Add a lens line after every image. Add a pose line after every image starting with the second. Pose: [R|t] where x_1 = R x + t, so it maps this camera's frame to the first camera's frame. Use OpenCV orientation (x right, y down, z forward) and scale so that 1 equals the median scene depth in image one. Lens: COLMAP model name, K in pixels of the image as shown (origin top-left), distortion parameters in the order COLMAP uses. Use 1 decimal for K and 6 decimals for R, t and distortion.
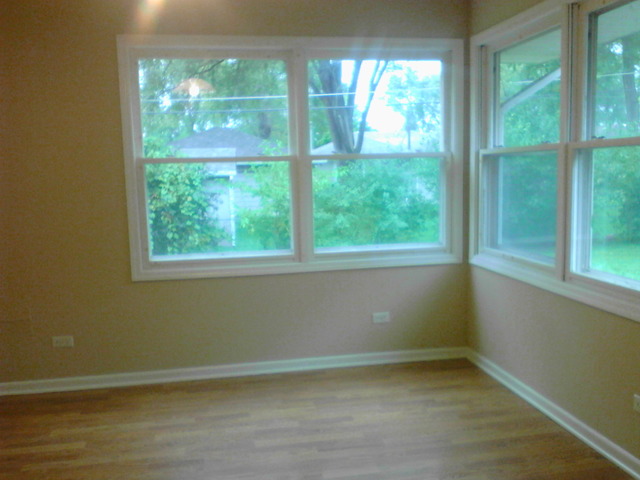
lens RADIAL K [[640.5, 0, 318.5], [0, 640.5, 242.6], [0, 0, 1]] dist [0.058448, 0.000620]
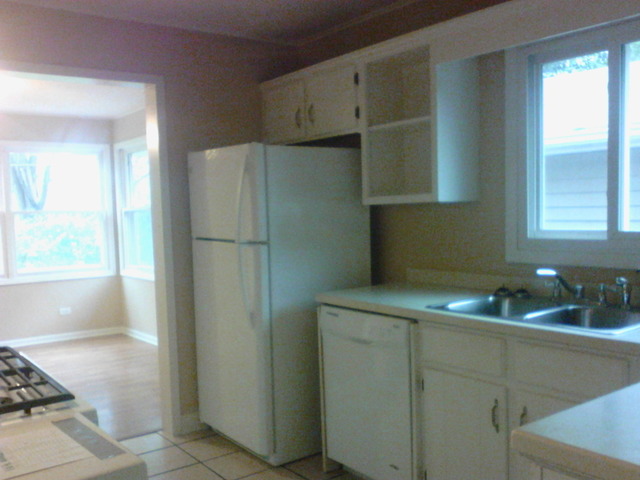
lens RADIAL K [[640.5, 0, 318.5], [0, 640.5, 242.6], [0, 0, 1]] dist [0.058448, 0.000620]
pose [[0.894606, -0.028455, 0.445948, -0.052933], [0.063750, 0.995889, -0.064343, 0.090906], [-0.442284, 0.085991, 0.892743, -0.755080]]
